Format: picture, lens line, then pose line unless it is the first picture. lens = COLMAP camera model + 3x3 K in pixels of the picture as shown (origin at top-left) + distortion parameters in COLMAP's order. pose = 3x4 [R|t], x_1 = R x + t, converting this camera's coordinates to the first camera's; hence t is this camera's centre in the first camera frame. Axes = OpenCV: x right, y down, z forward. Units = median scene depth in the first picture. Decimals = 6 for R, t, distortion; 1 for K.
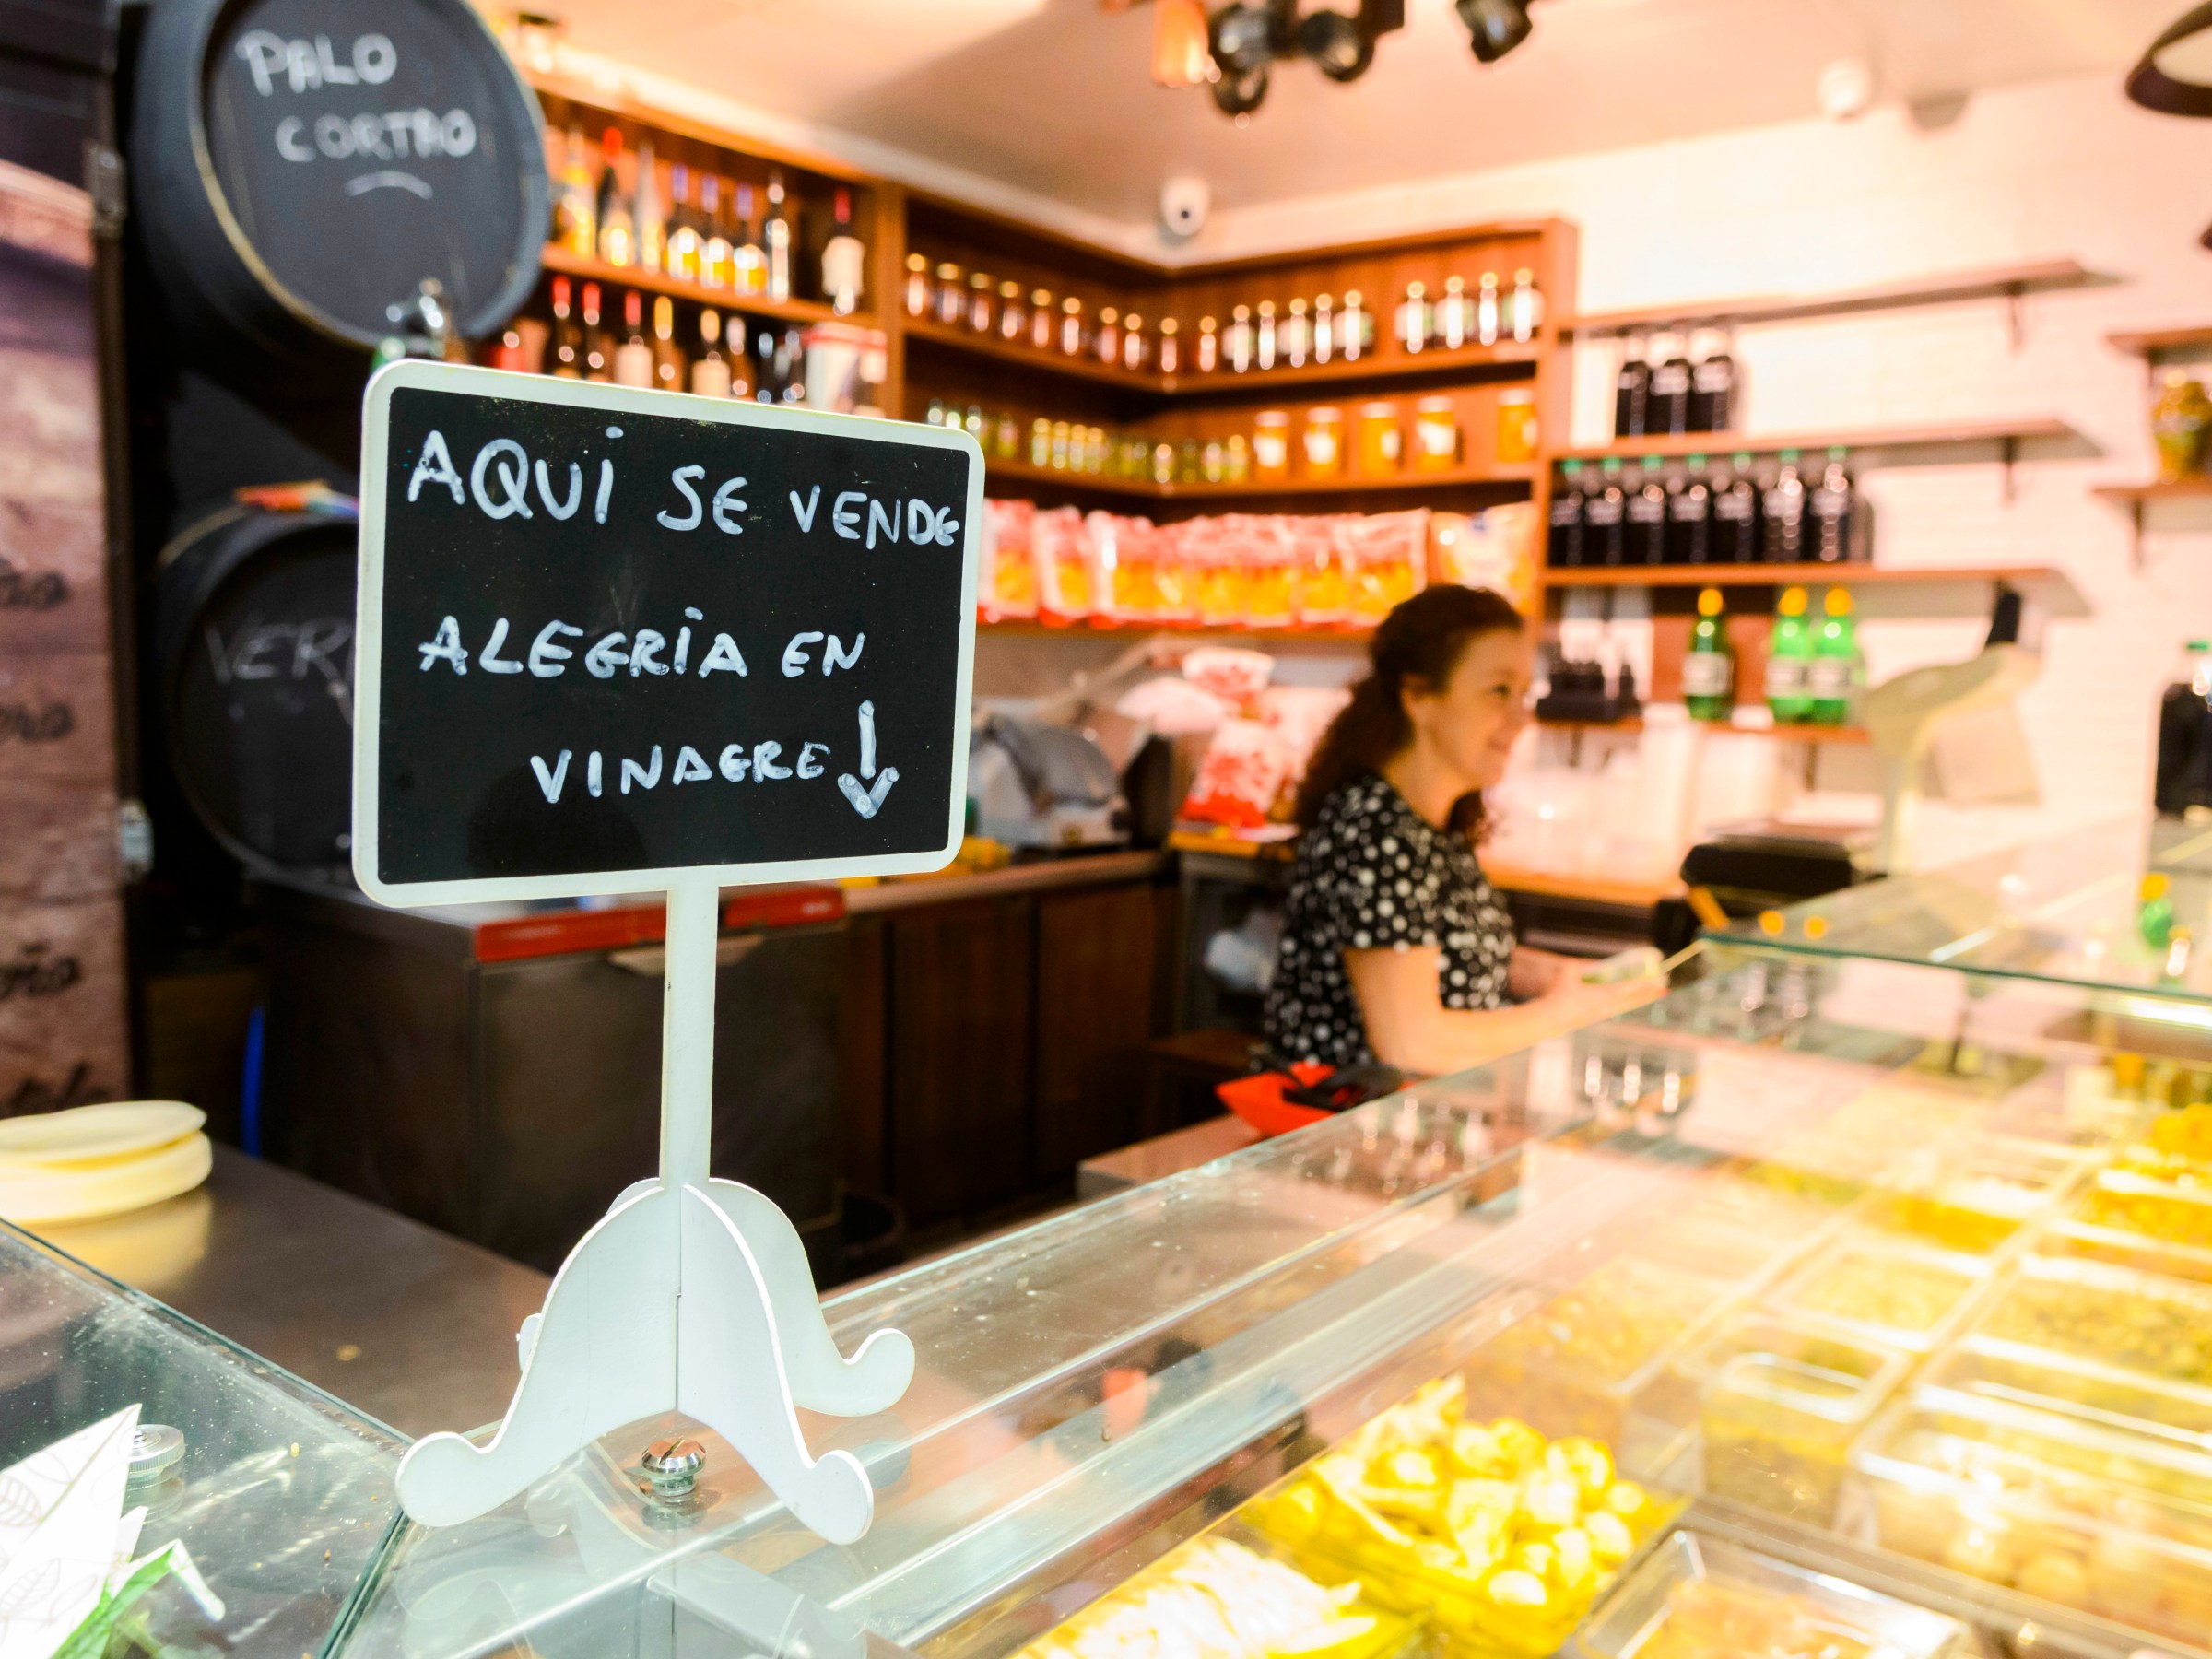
lens RADIAL K [[1768.0, 0, 1106.0], [0, 1768.0, 829.5], [0, 0, 1]] dist [0.002952, 0.009842]
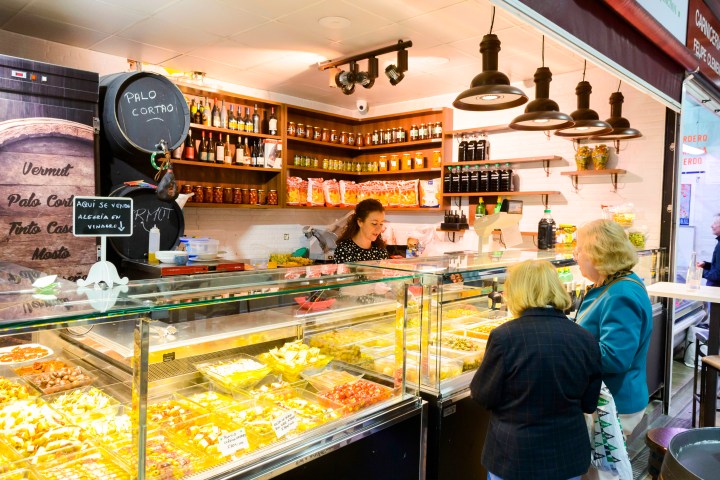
lens RADIAL K [[520.7, 0, 360.0], [0, 520.7, 240.0], [0, 0, 1]] dist [0.035416, -0.001583]
pose [[0.996418, -0.003615, -0.084492, 0.165981], [-0.000483, 0.998827, -0.048423, 0.021048], [0.084568, 0.048290, 0.995247, -0.222184]]
